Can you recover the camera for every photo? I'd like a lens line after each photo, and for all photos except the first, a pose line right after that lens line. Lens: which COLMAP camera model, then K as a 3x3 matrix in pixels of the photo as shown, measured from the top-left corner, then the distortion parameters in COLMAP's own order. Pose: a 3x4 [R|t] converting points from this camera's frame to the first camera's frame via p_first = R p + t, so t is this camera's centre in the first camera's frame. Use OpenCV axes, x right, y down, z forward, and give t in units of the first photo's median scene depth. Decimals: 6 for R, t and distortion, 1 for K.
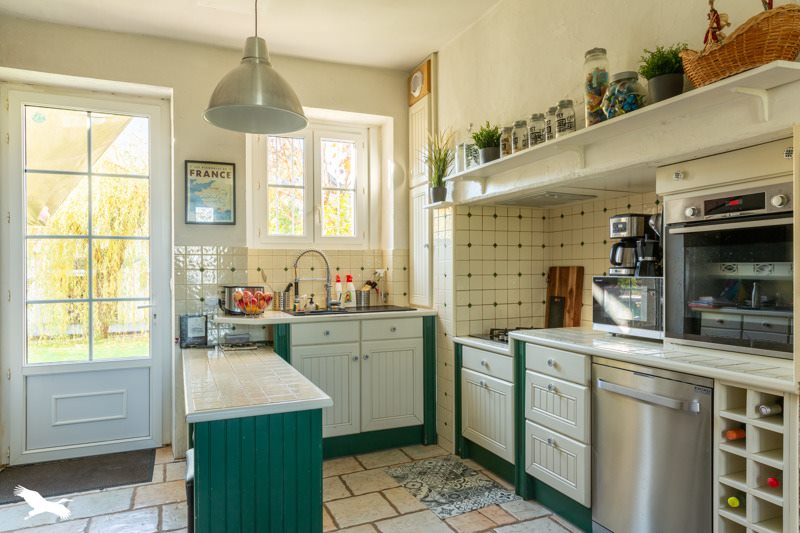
lens RADIAL K [[528.6, 0, 400.6], [0, 528.6, 268.2], [0, 0, 1]] dist [0.003632, -0.002668]
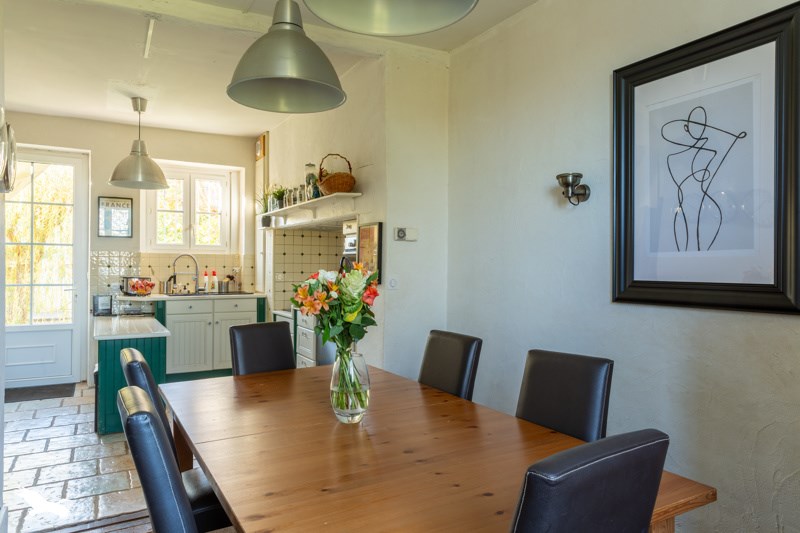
lens RADIAL K [[528.6, 0, 400.4], [0, 528.6, 267.2], [0, 0, 1]] dist [0.003632, -0.002668]
pose [[0.992338, 0.016208, 0.122487, 0.279674], [-0.017068, 0.999836, 0.005973, -0.018197], [-0.122370, -0.008018, 0.992452, -0.638886]]
